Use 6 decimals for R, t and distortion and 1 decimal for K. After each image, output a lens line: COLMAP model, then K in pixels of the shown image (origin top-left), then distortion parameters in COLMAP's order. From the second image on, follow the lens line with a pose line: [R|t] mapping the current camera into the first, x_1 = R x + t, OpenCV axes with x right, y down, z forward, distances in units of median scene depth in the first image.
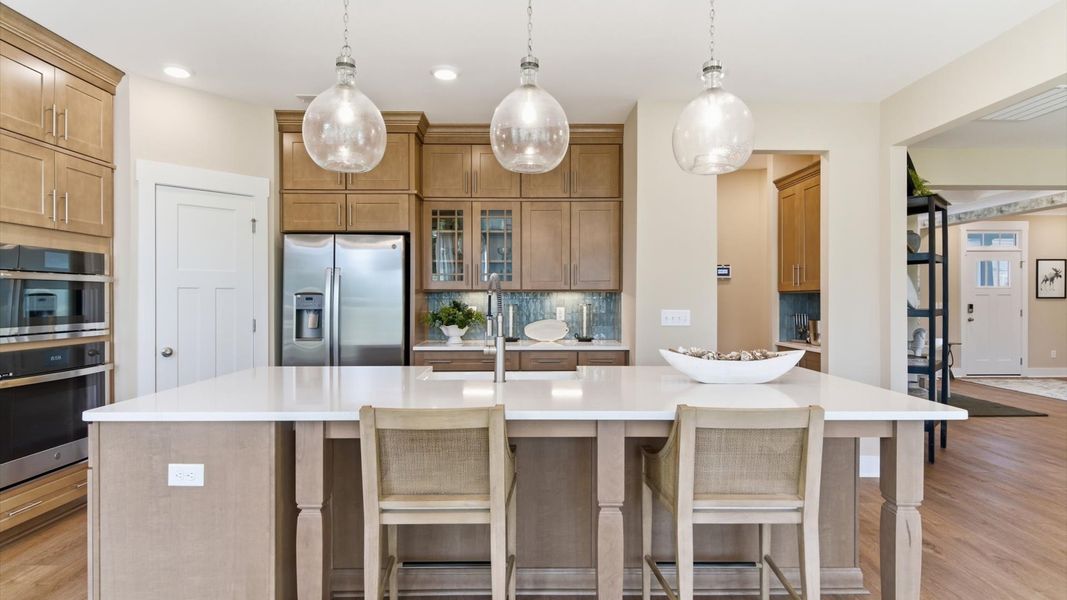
lens RADIAL K [[535.9, 0, 532.6], [0, 535.9, 300.4], [0, 0, 1]] dist [0.011945, -0.002784]
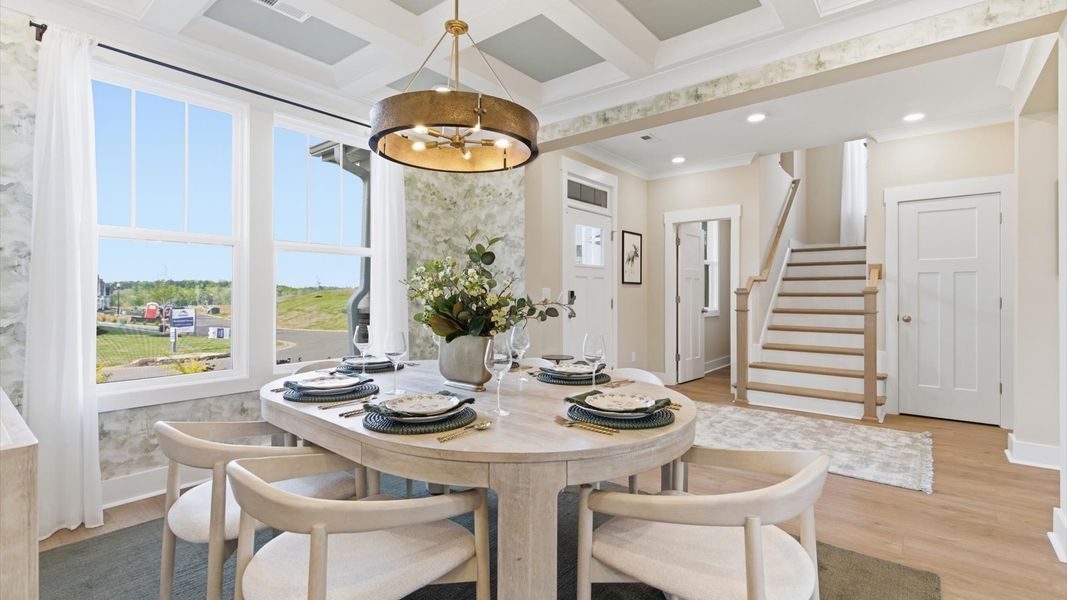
lens RADIAL K [[485.6, 0, 536.4], [0, 485.6, 291.6], [0, 0, 1]] dist [-0.002321, -0.001421]
pose [[0.644150, 0.005053, 0.764882, 0.727619], [0.000177, 0.999977, -0.006755, 0.024238], [-0.764899, 0.004487, 0.644135, 1.374962]]
